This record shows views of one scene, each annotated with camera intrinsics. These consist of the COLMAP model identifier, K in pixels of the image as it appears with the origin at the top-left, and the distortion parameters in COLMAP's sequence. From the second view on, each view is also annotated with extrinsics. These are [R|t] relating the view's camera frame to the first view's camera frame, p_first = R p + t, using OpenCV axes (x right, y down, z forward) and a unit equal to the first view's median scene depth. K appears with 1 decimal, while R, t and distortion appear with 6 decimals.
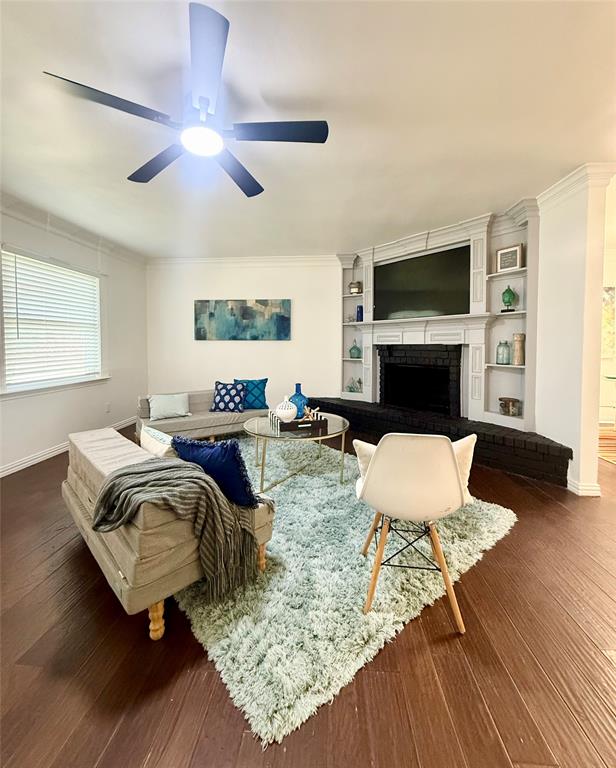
lens RADIAL K [[327.7, 0, 309.9], [0, 327.7, 354.9], [0, 0, 1]] dist [0.002796, 0.000202]
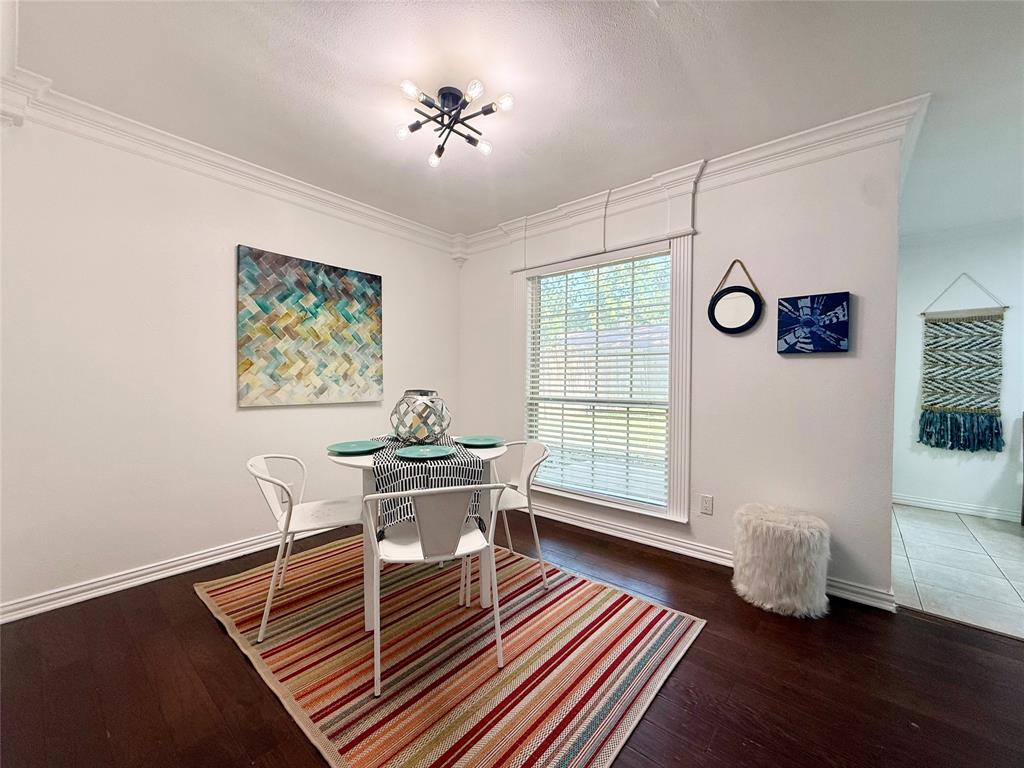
lens RADIAL K [[414.0, 0, 512.0], [0, 414.0, 384.0], [0, 0, 1]] dist [-0.001349, -0.000006]
pose [[0.587357, -0.004762, 0.809314, 0.492342], [0.018147, 0.999809, -0.007287, -0.010358], [-0.809125, 0.018966, 0.587331, 0.407225]]
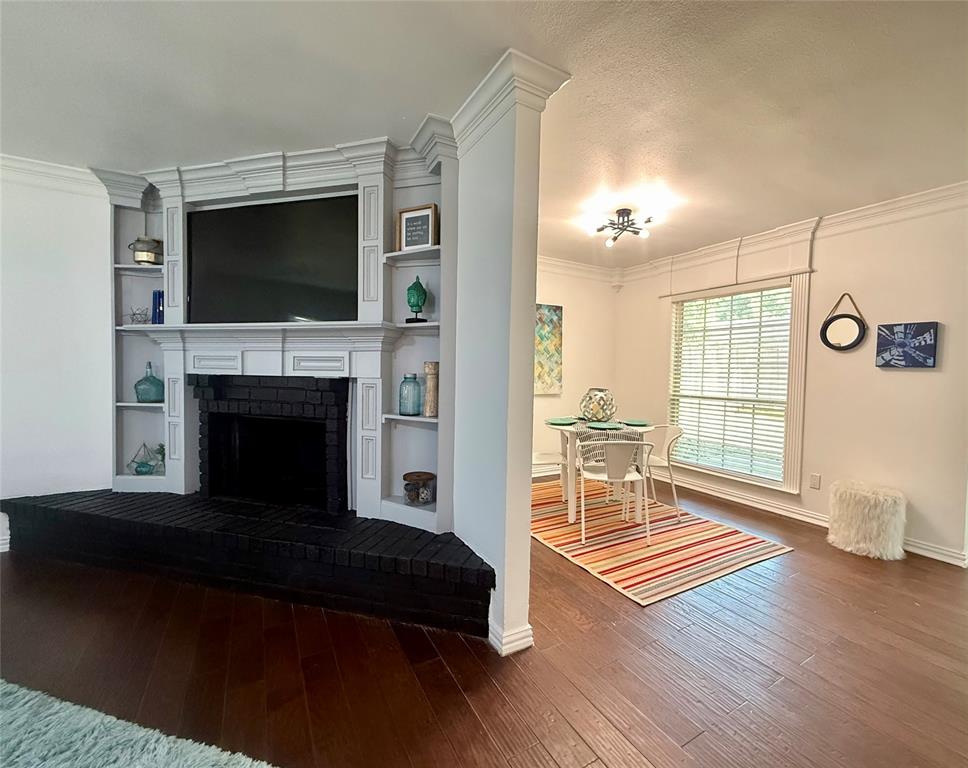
lens RADIAL K [[419.8, 0, 509.0], [0, 419.8, 383.7], [0, 0, 1]] dist [-0.000184, 0.000037]
pose [[0.821320, -0.001900, 0.570465, 0.231656], [-0.002118, 0.999977, 0.006380, -0.022156], [-0.570464, -0.006448, 0.821297, 0.224876]]
